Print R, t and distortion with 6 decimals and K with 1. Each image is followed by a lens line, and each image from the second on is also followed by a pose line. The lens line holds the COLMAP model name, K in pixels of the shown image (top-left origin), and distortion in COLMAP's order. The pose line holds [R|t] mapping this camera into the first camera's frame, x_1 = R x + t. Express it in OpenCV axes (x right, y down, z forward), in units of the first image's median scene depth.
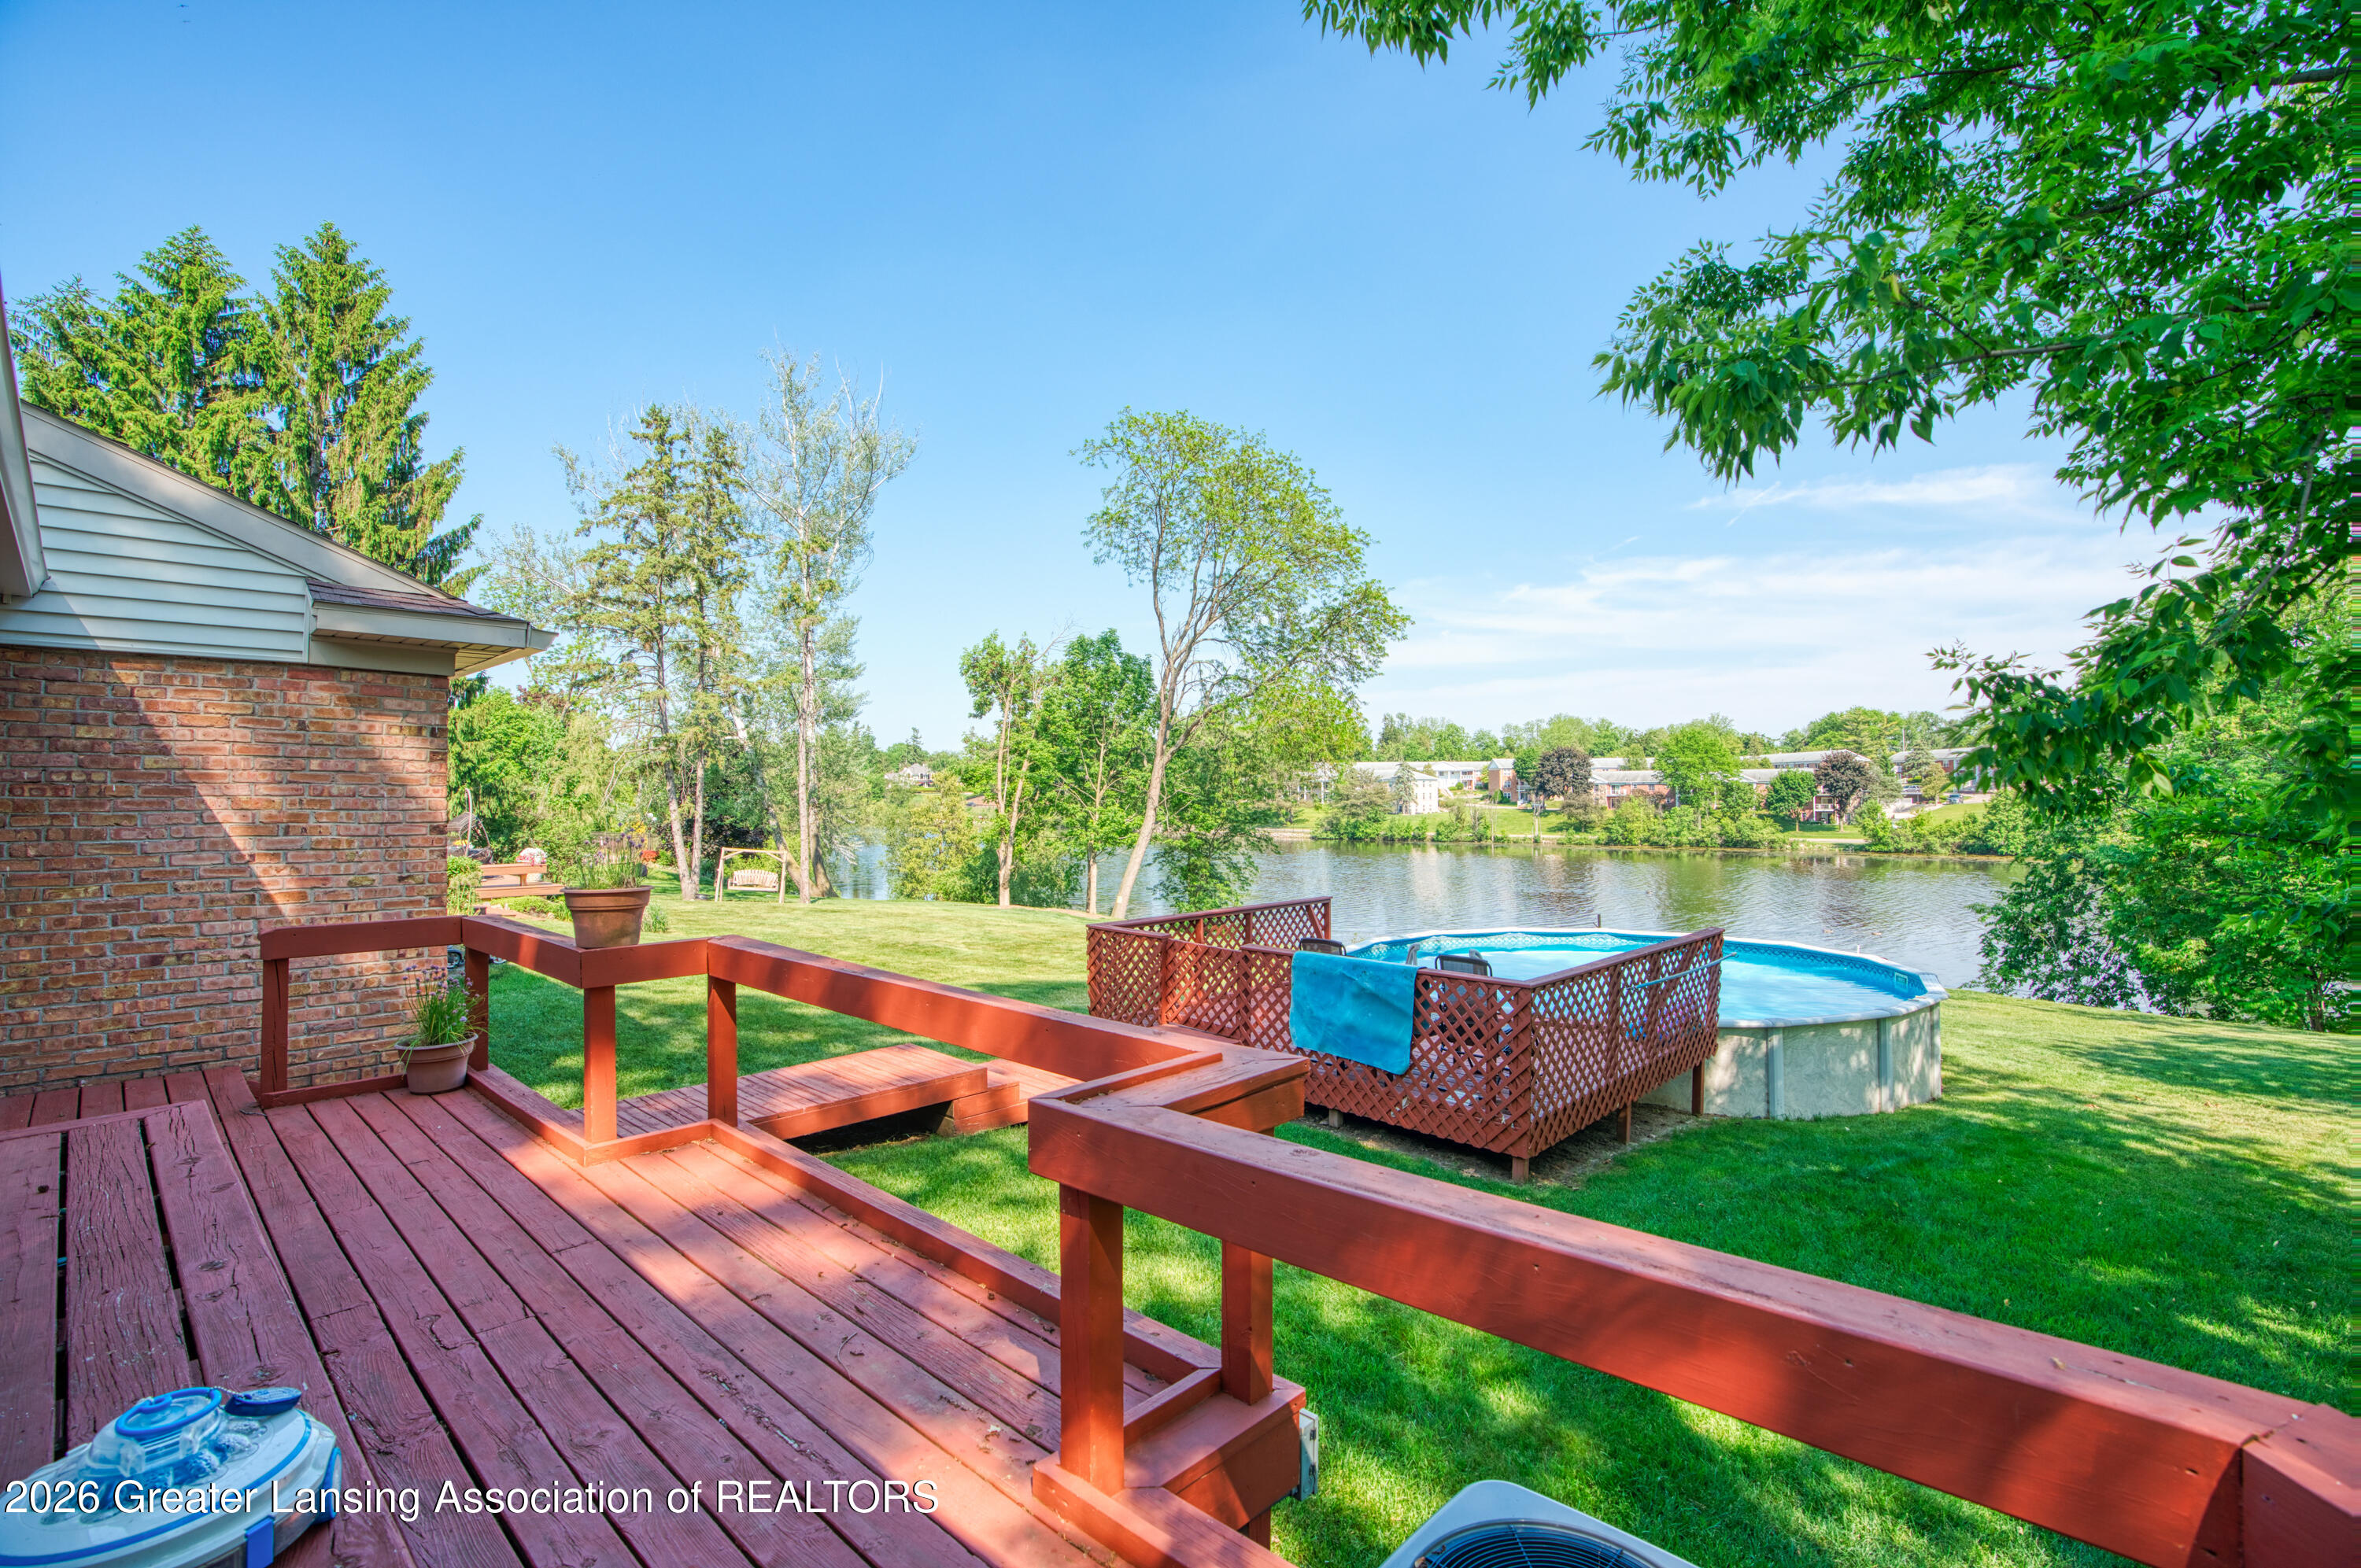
lens RADIAL K [[1084.5, 0, 1179.8], [0, 1084.5, 778.0], [0, 0, 1]] dist [-0.069457, 0.028307]
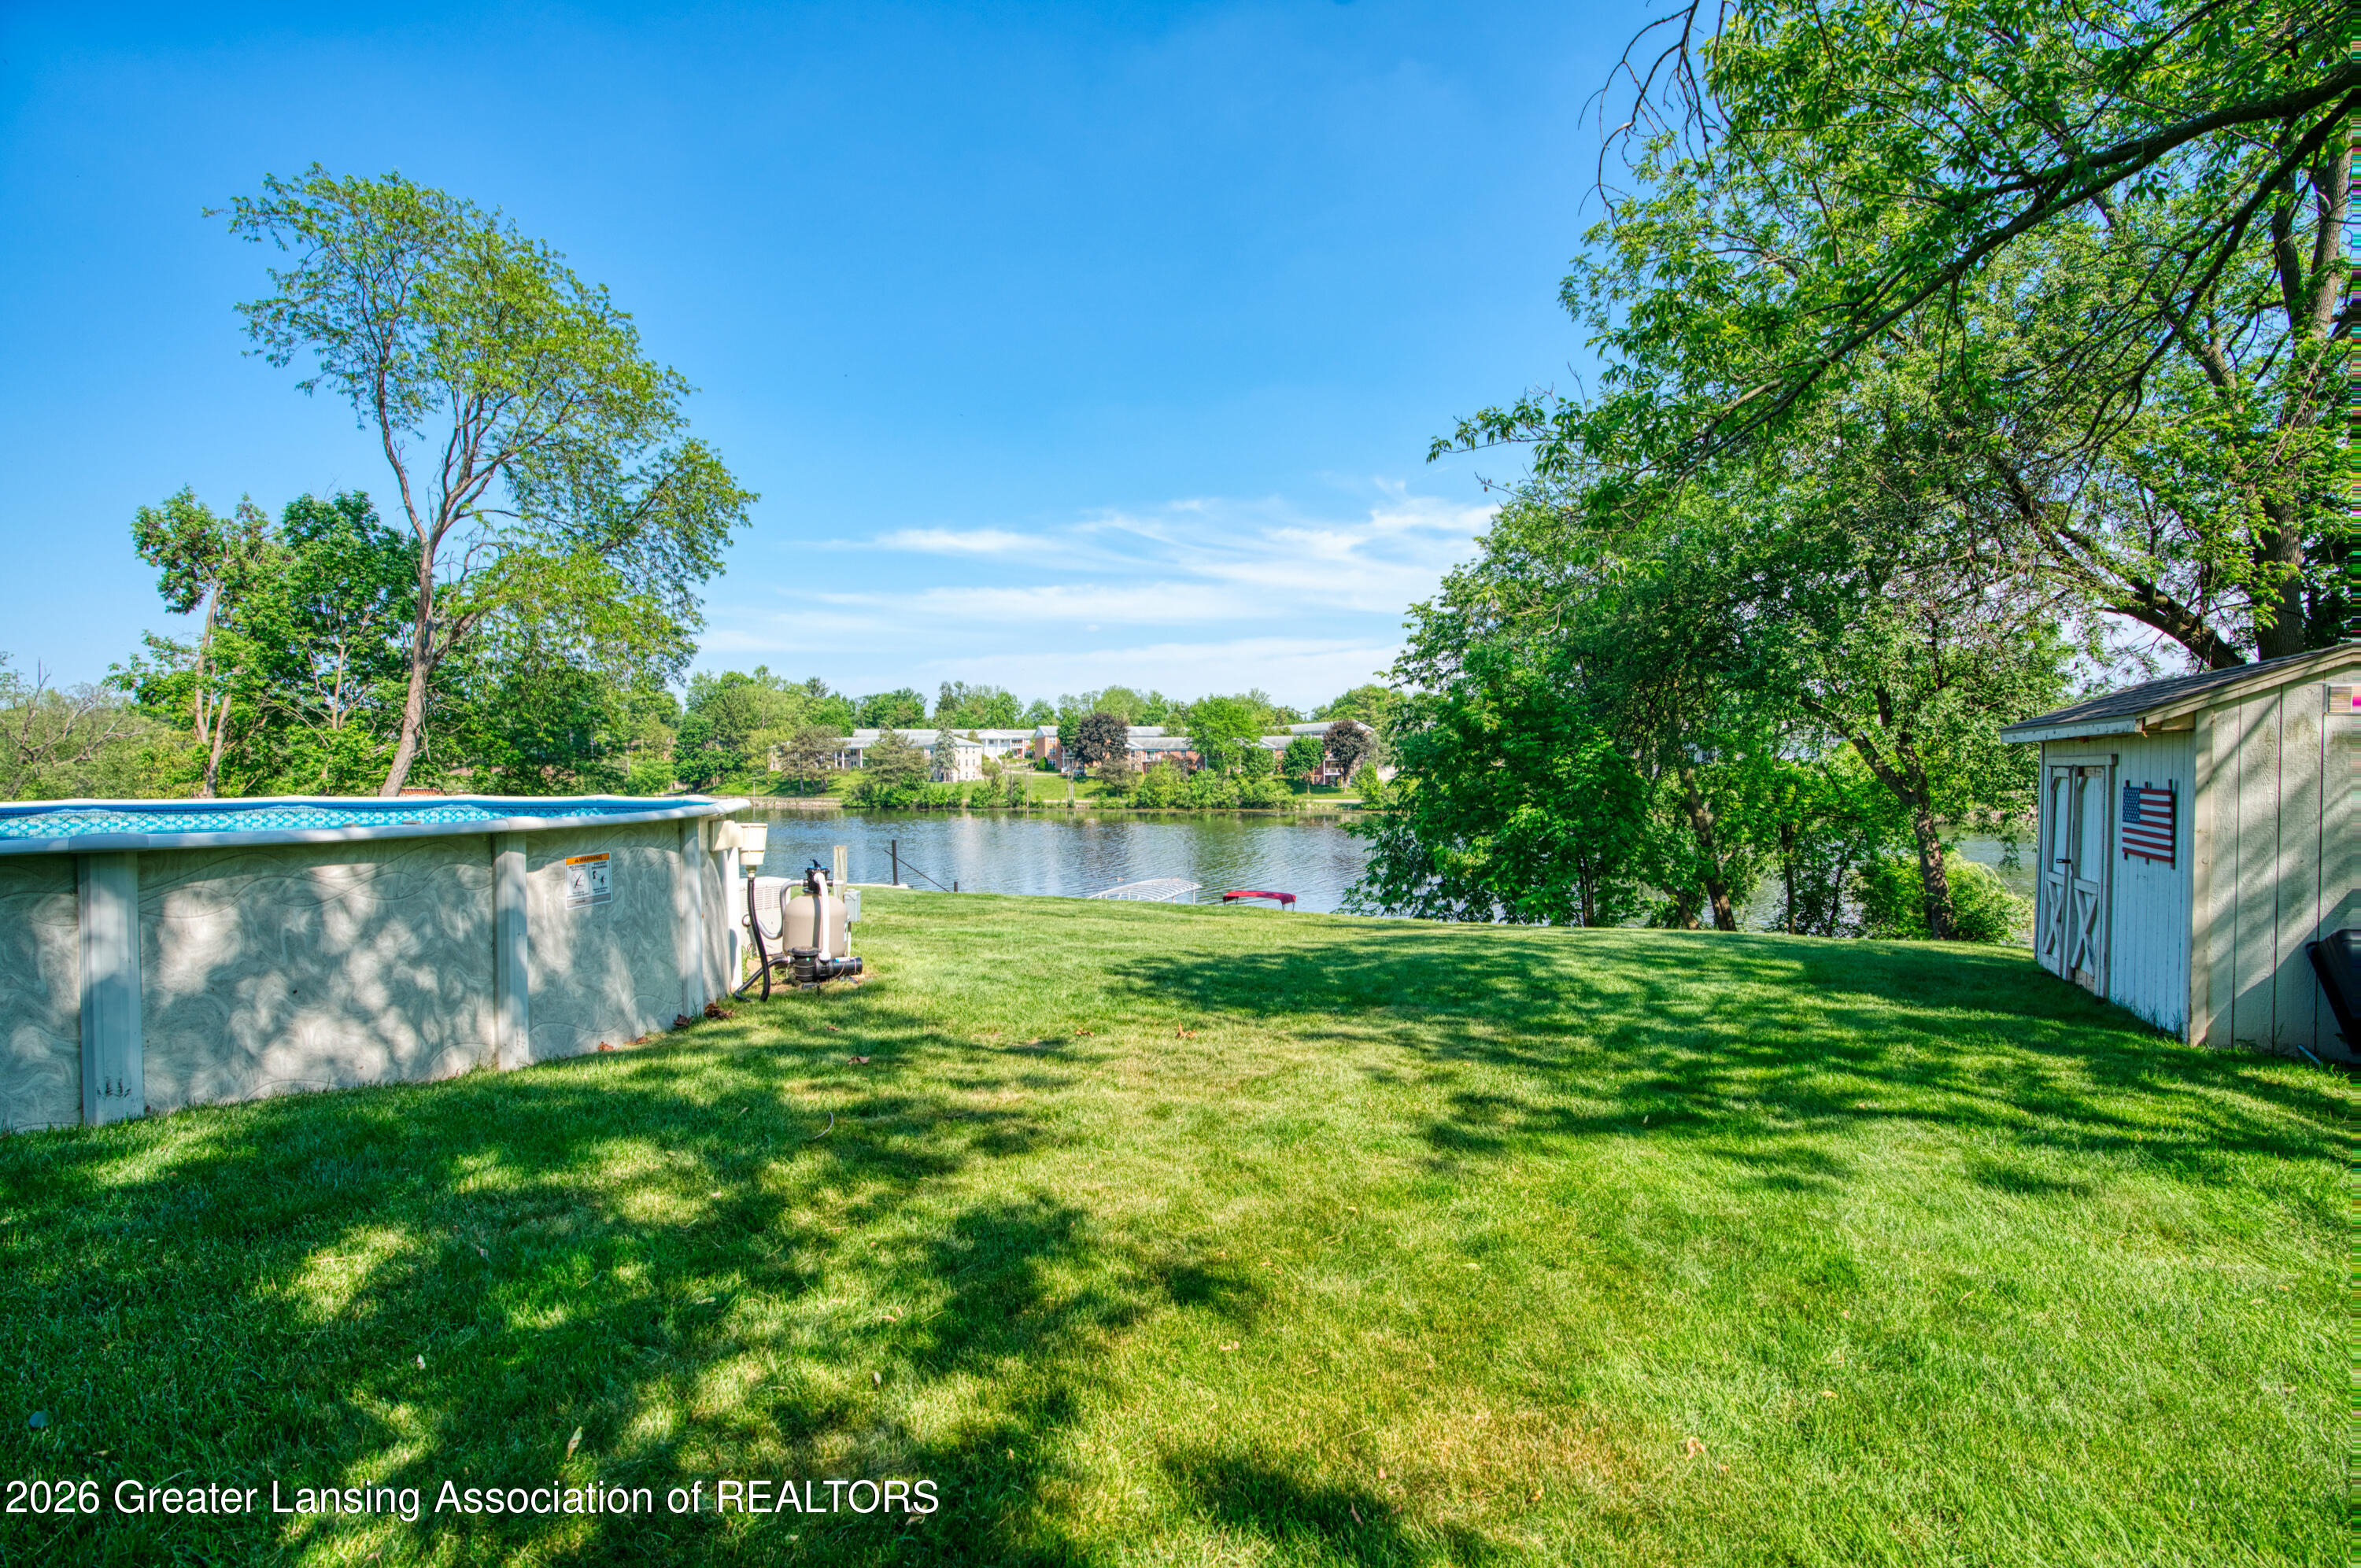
lens RADIAL K [[1084.5, 0, 1179.8], [0, 1084.5, 778.0], [0, 0, 1]] dist [-0.069457, 0.028307]
pose [[0.928462, -0.005125, 0.371392, 0.066685], [-0.002854, 0.999777, 0.020931, 0.014637], [-0.371416, -0.020493, 0.928240, 0.042067]]
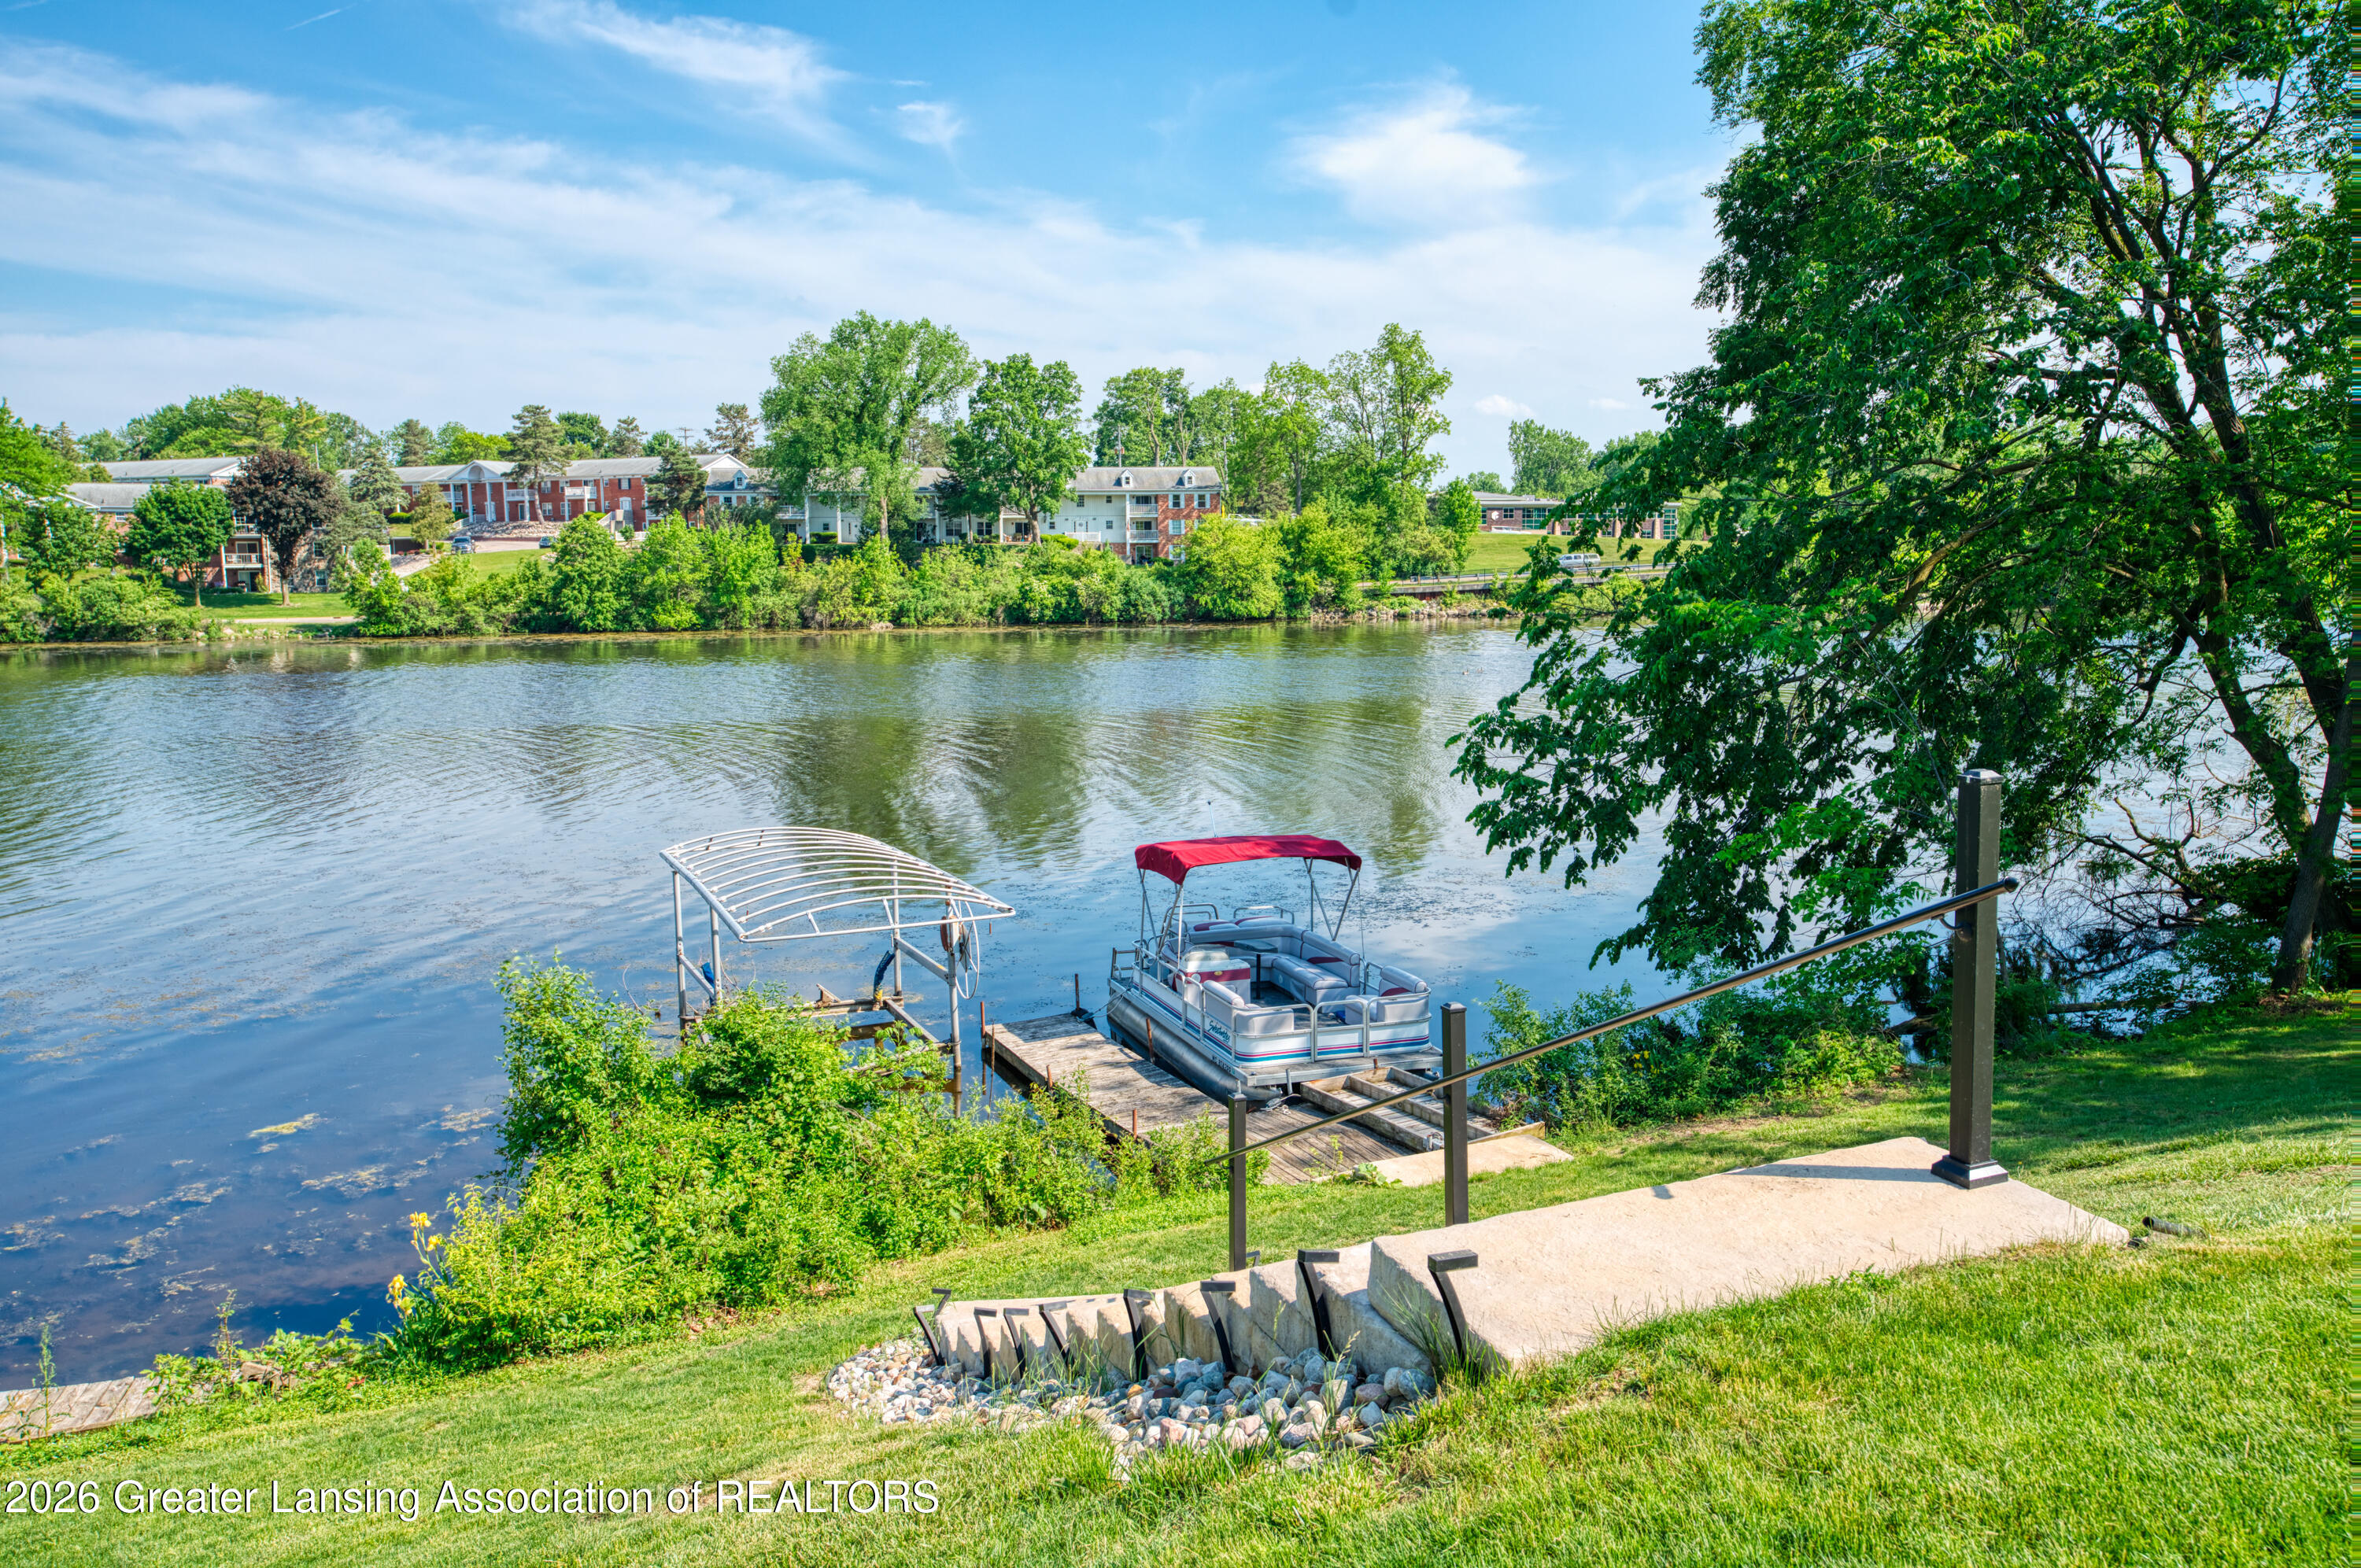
lens RADIAL K [[1777.2, 0, 1187.2], [0, 1777.2, 753.7], [0, 0, 1]] dist [-0.006939, 0.054501]
pose [[0.462085, -0.098932, 0.881300, 0.051856], [-0.004800, 0.993465, 0.114039, 0.025022], [-0.886823, -0.056926, 0.458590, 0.227967]]
